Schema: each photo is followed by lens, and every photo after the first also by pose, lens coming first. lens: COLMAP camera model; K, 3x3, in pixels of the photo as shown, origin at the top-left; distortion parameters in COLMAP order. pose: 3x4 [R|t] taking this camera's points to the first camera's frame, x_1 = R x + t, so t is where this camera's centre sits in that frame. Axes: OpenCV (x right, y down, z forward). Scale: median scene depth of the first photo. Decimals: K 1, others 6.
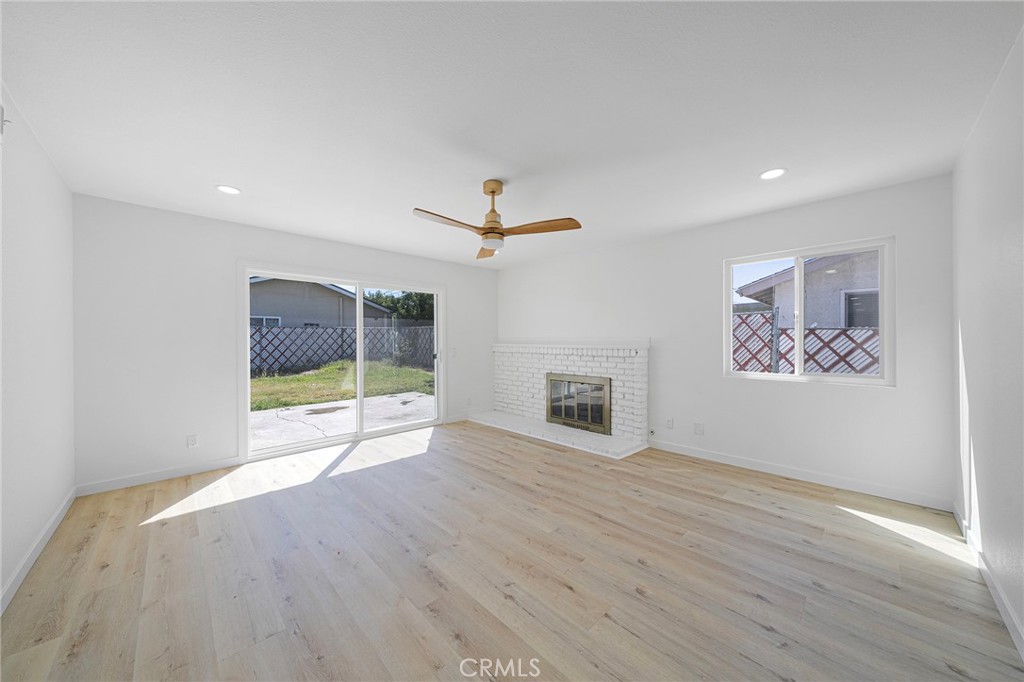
lens RADIAL K [[352.5, 0, 508.0], [0, 352.5, 343.0], [0, 0, 1]] dist [-0.001439, -0.000142]
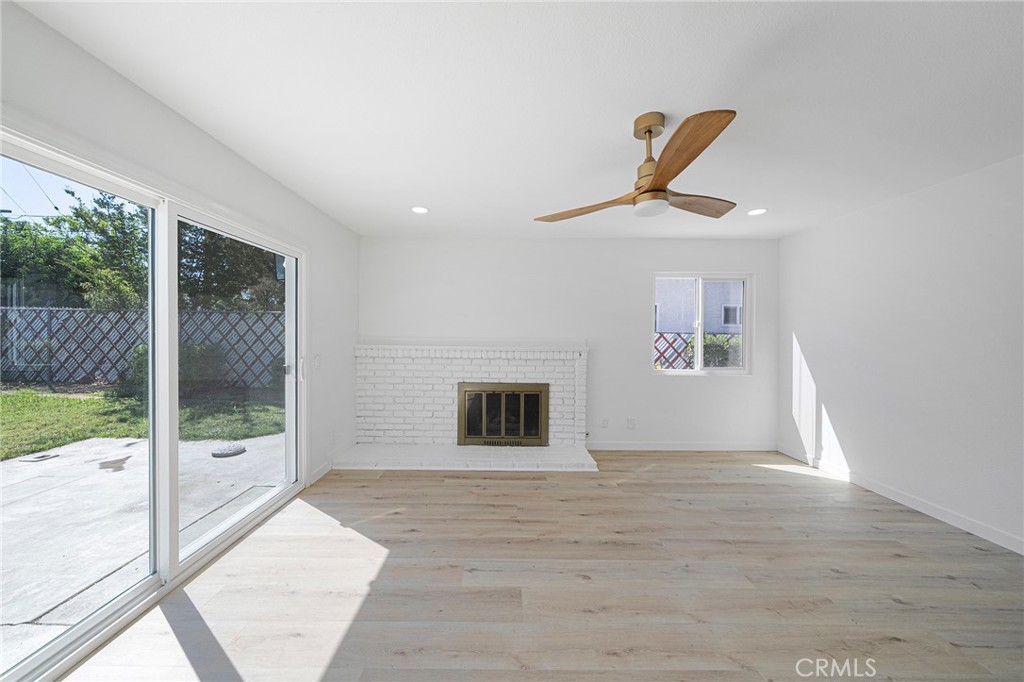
lens RADIAL K [[360.0, 0, 504.7], [0, 360.0, 339.0], [0, 0, 1]] dist [-0.001121, -0.000235]
pose [[0.693547, 0.000362, 0.720411, -0.532918], [-0.004852, 0.999980, 0.004168, -0.020872], [-0.720395, -0.006387, 0.693535, 0.512204]]
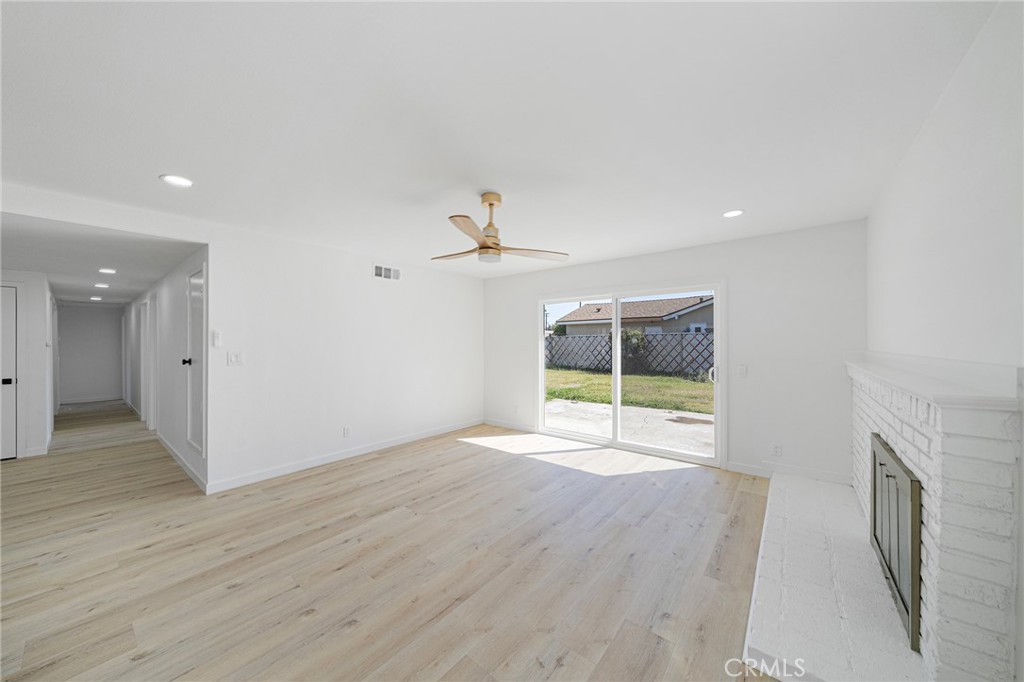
lens RADIAL K [[352.5, 0, 508.0], [0, 352.5, 343.0], [0, 0, 1]] dist [-0.001439, -0.000142]
pose [[0.121024, 0.000758, -0.992649, 0.673135], [-0.006805, 0.999977, -0.000066, -0.034241], [0.992626, 0.006763, 0.121027, 0.667679]]
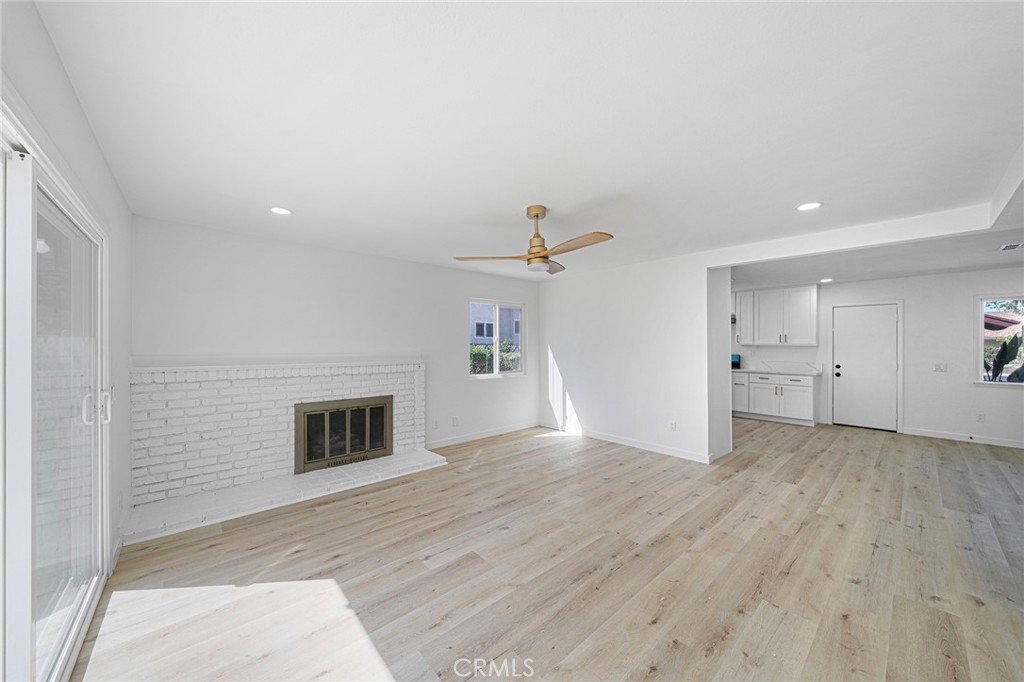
lens RADIAL K [[359.4, 0, 505.9], [0, 359.4, 343.8], [0, 0, 1]] dist [-0.001491, -0.000118]
pose [[0.047412, 0.006614, 0.998854, -0.791649], [0.008124, 0.999942, -0.007007, -0.036464], [-0.998842, 0.008447, 0.047356, 0.748293]]
